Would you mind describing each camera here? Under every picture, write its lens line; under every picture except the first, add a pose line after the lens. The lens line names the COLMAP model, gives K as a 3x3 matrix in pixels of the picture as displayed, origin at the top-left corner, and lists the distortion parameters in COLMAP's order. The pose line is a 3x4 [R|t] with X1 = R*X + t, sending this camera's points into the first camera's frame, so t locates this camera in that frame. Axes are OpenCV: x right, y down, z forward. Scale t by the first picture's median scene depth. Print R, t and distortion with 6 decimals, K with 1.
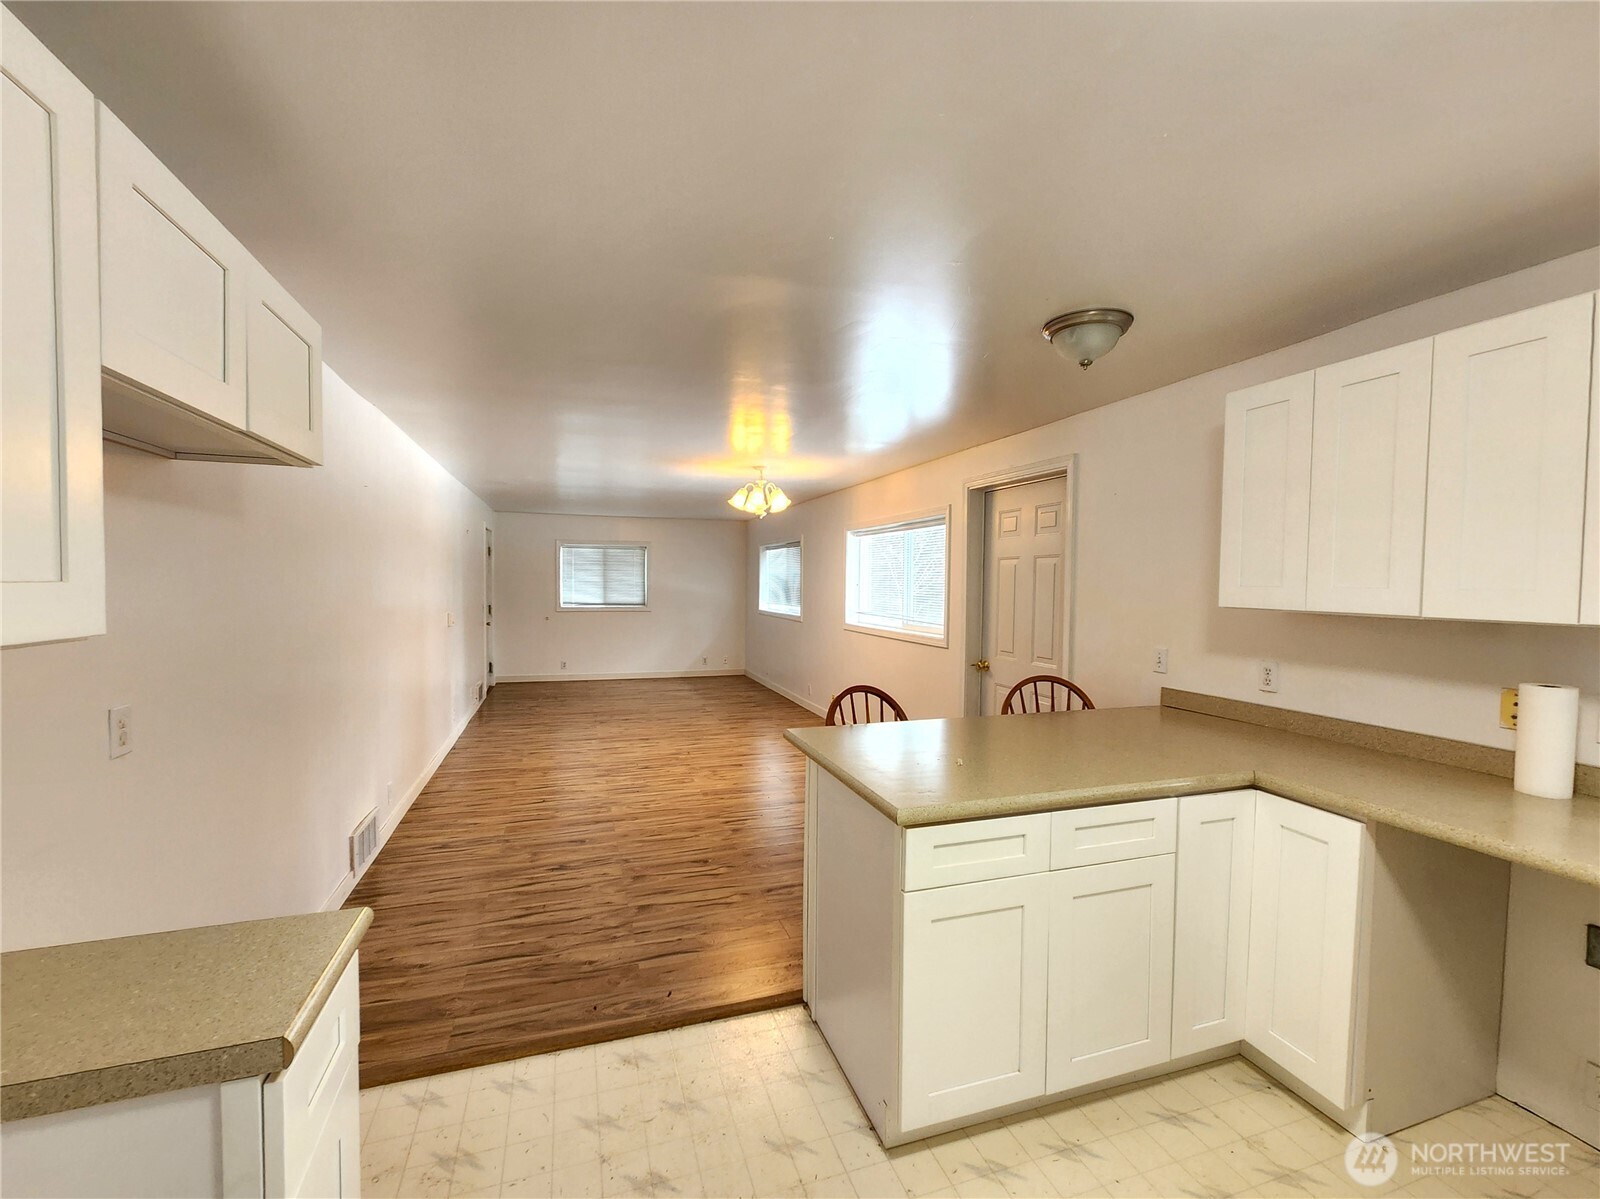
lens RADIAL K [[660.2, 0, 795.9], [0, 660.2, 602.5], [0, 0, 1]] dist [-0.001049, -0.000057]
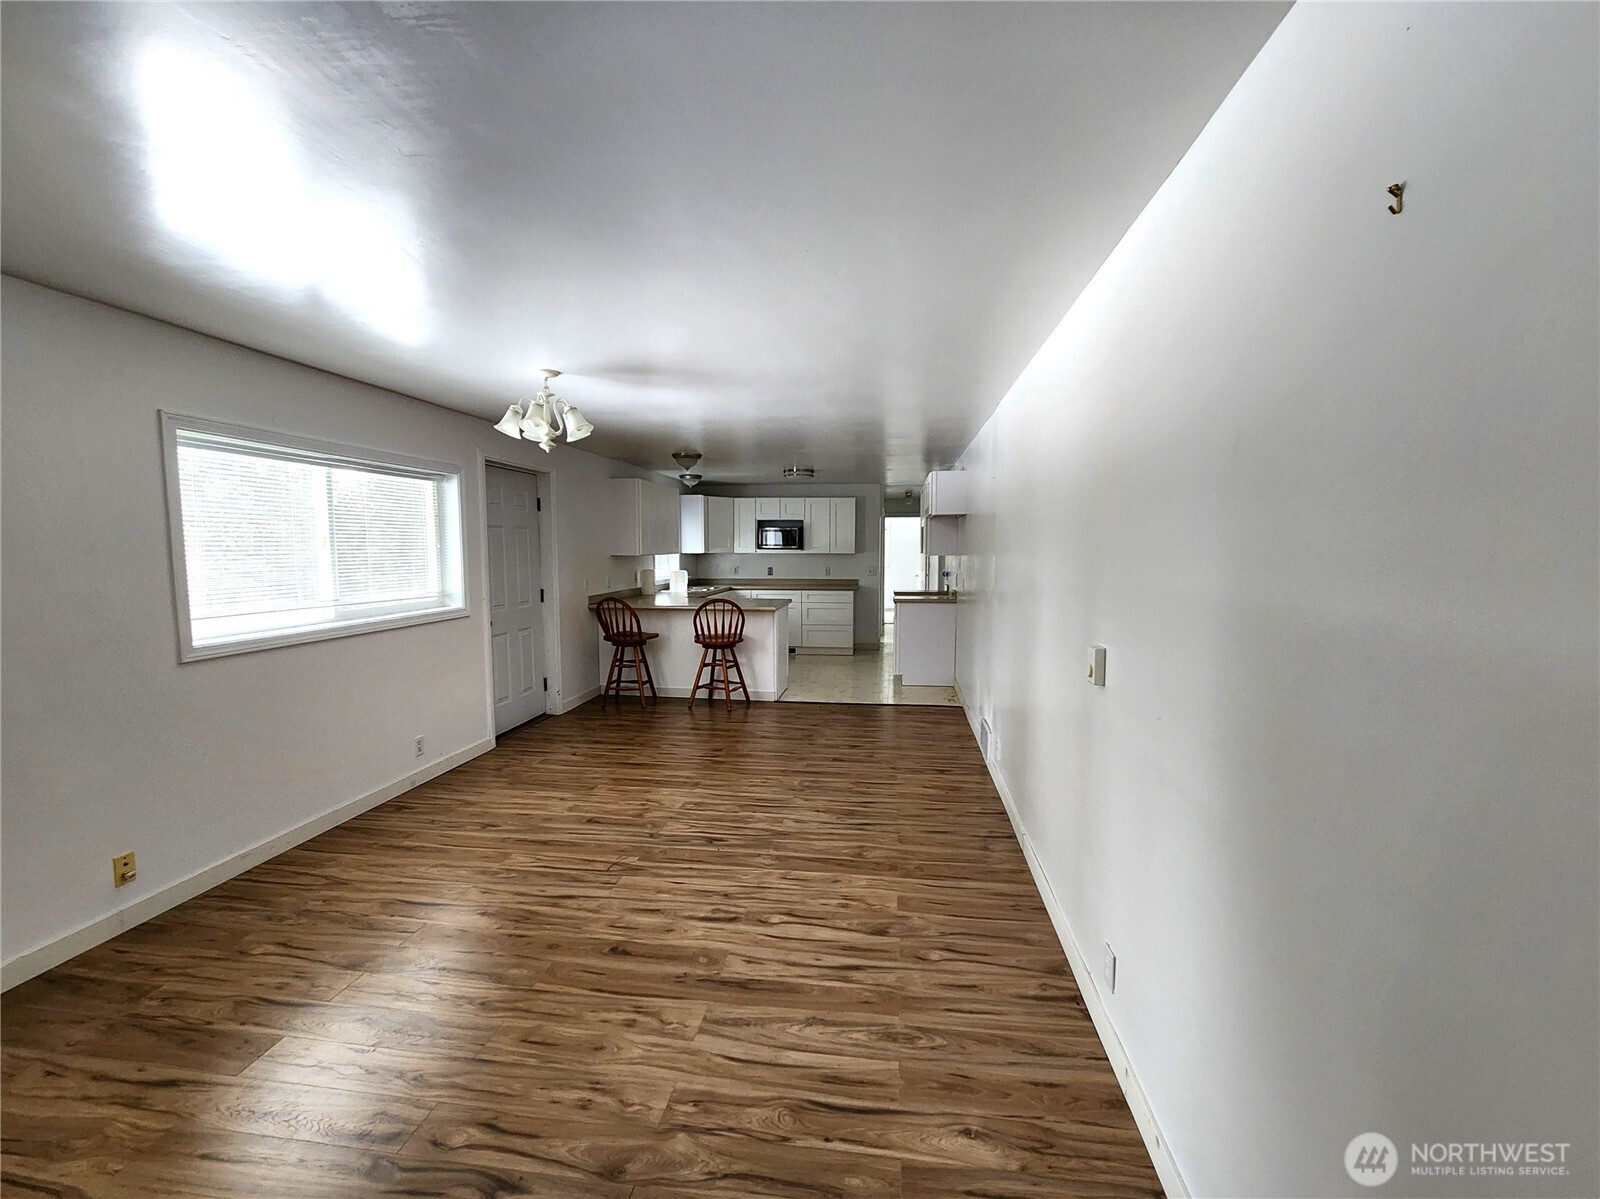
lens RADIAL K [[660.2, 0, 805.8], [0, 660.2, 600.3], [0, 0, 1]] dist [-0.001049, -0.000057]
pose [[-0.893946, -0.050541, 0.445315, -0.687350], [0.003110, 0.992898, 0.118932, -0.070042], [-0.448163, 0.107704, -0.887440, 1.773345]]
